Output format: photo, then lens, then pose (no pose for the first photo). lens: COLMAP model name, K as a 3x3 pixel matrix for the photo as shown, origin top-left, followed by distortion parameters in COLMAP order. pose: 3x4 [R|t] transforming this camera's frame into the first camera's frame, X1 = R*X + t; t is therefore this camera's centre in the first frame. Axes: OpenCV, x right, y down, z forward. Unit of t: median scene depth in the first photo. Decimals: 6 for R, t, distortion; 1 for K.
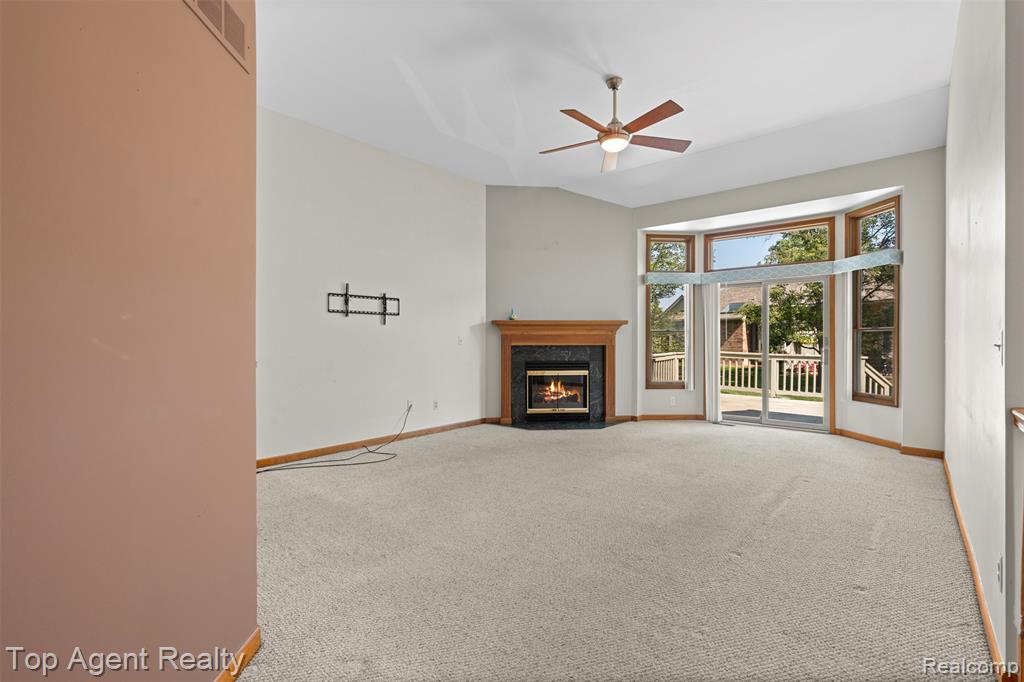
lens RADIAL K [[467.5, 0, 514.2], [0, 467.5, 340.0], [0, 0, 1]] dist [-0.001572, 0.000125]
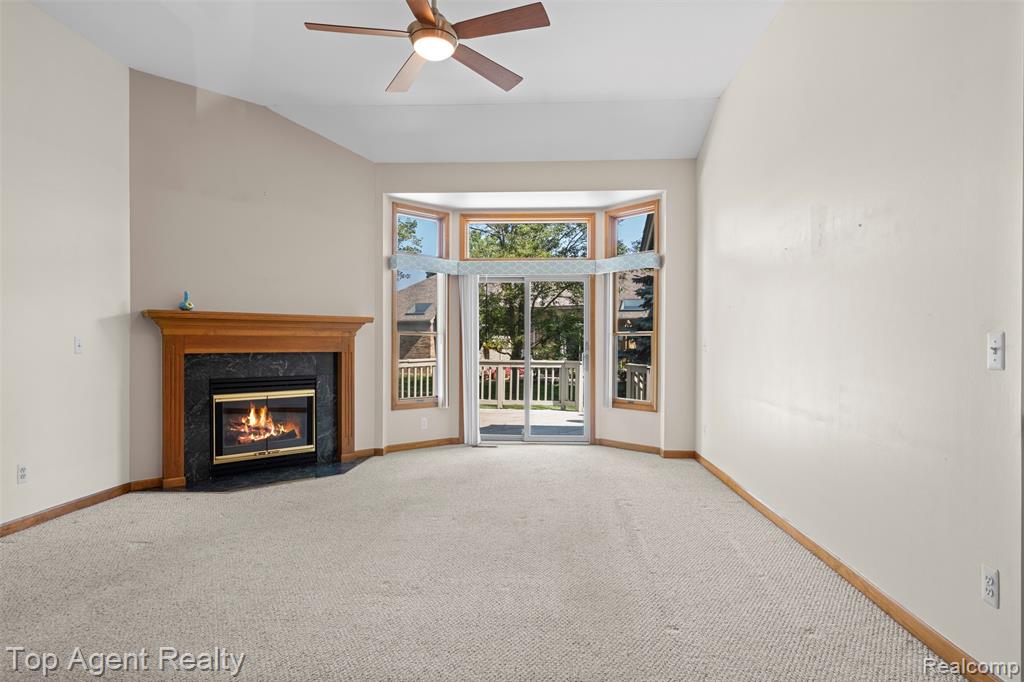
lens RADIAL K [[561.0, 0, 530.1], [0, 561.0, 349.5], [0, 0, 1]] dist [0.000979, 0.000802]
pose [[0.785548, -0.004586, 0.618784, -0.100732], [-0.000041, 0.999972, 0.007464, 0.001269], [-0.618801, -0.005888, 0.785526, 0.169200]]
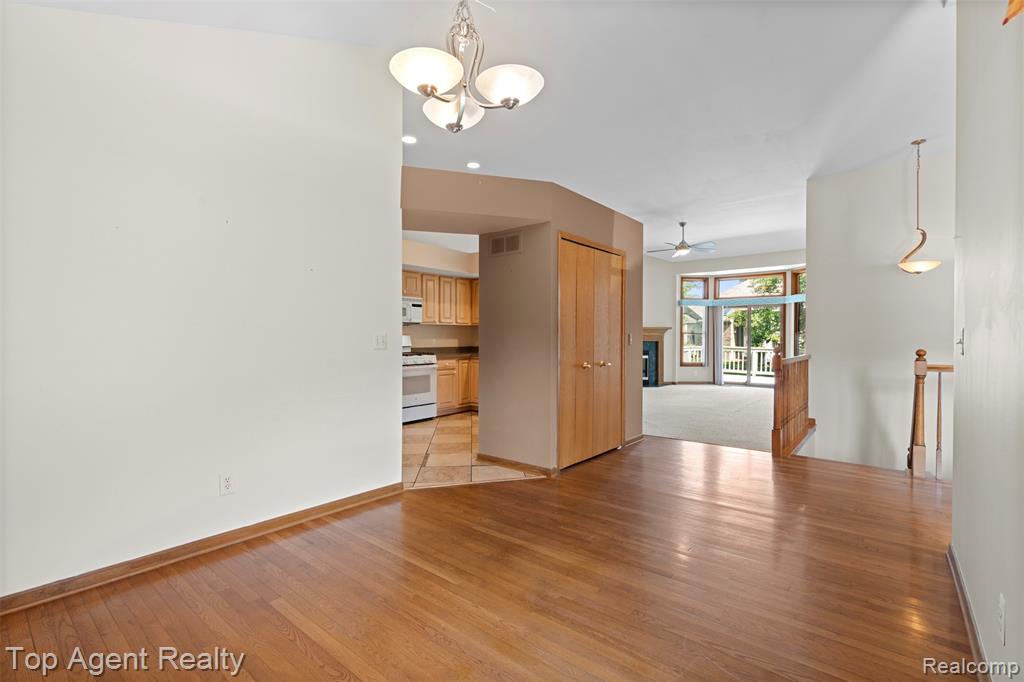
lens RADIAL K [[462.6, 0, 512.0], [0, 462.6, 341.0], [0, 0, 1]] dist [-0.000706, 0.000333]
pose [[0.999818, 0.002491, 0.018906, -0.386608], [-0.002608, 0.999978, 0.006160, 0.001255], [-0.018890, -0.006208, 0.999802, -0.722580]]
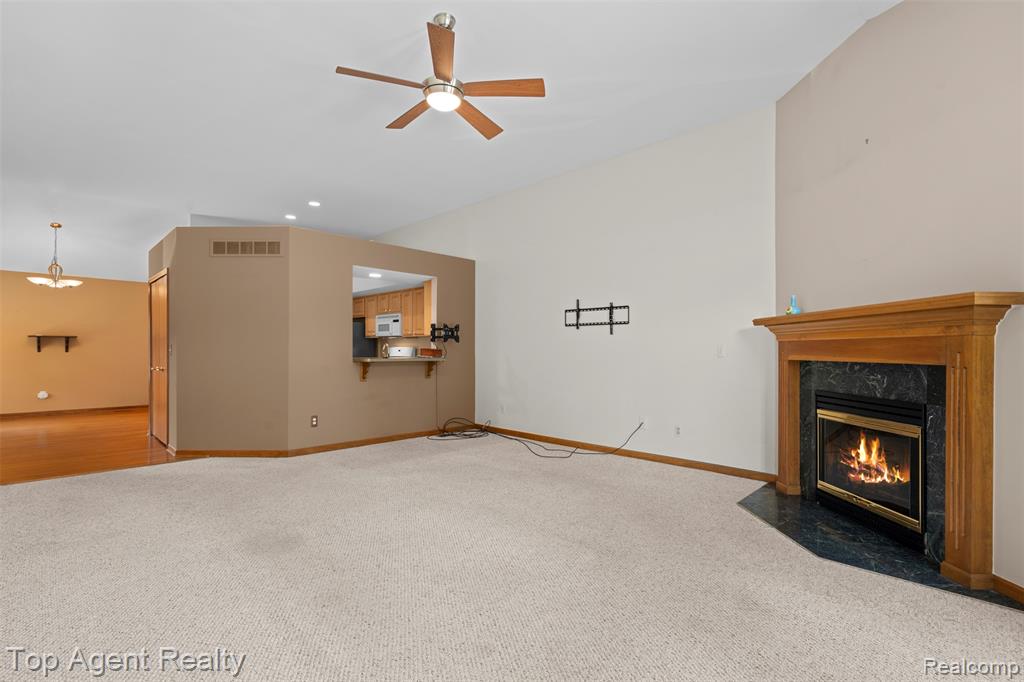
lens RADIAL K [[471.2, 0, 510.7], [0, 471.2, 351.6], [0, 0, 1]] dist [0.000212, 0.000047]
pose [[-0.069485, 0.003619, -0.997576, 0.588160], [-0.004901, 0.999980, 0.003969, 0.000471], [0.997571, 0.005165, -0.069466, 0.687082]]
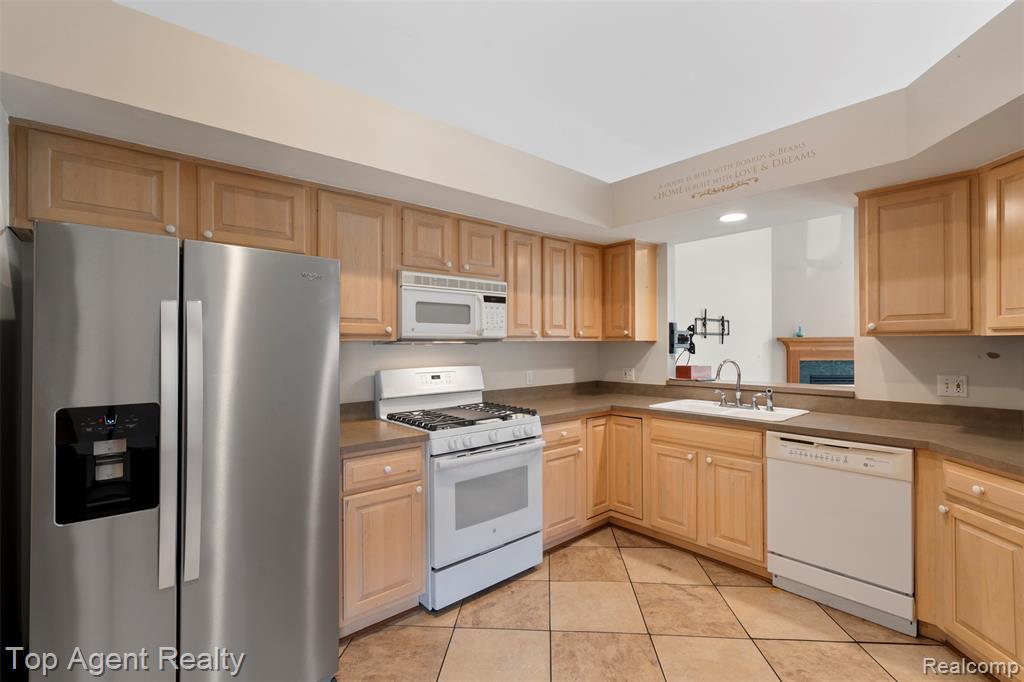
lens RADIAL K [[462.6, 0, 512.0], [0, 462.6, 341.0], [0, 0, 1]] dist [-0.000706, 0.000333]
pose [[0.990066, -0.004899, -0.140517, -0.499300], [0.003714, 0.999955, -0.008694, -0.026156], [0.140553, 0.008086, 0.990040, -0.132918]]
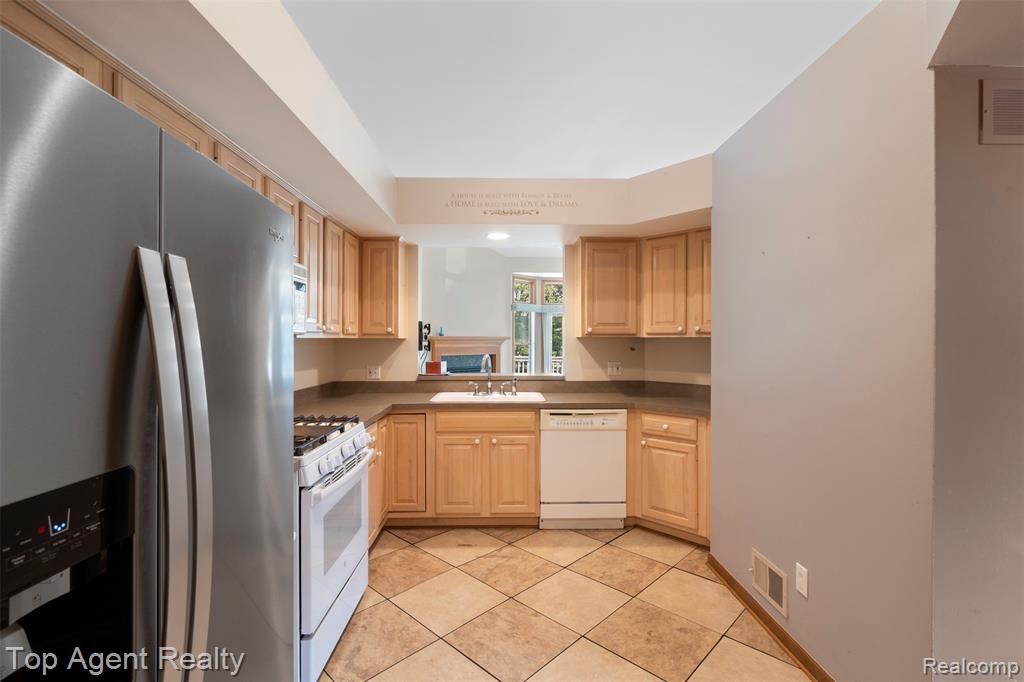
lens RADIAL K [[467.5, 0, 514.2], [0, 467.5, 340.0], [0, 0, 1]] dist [-0.001572, 0.000125]
pose [[0.742866, 0.001177, 0.669439, -0.698494], [0.000902, 0.999996, -0.002759, -0.026937], [-0.669440, 0.002653, 0.742862, -0.074606]]
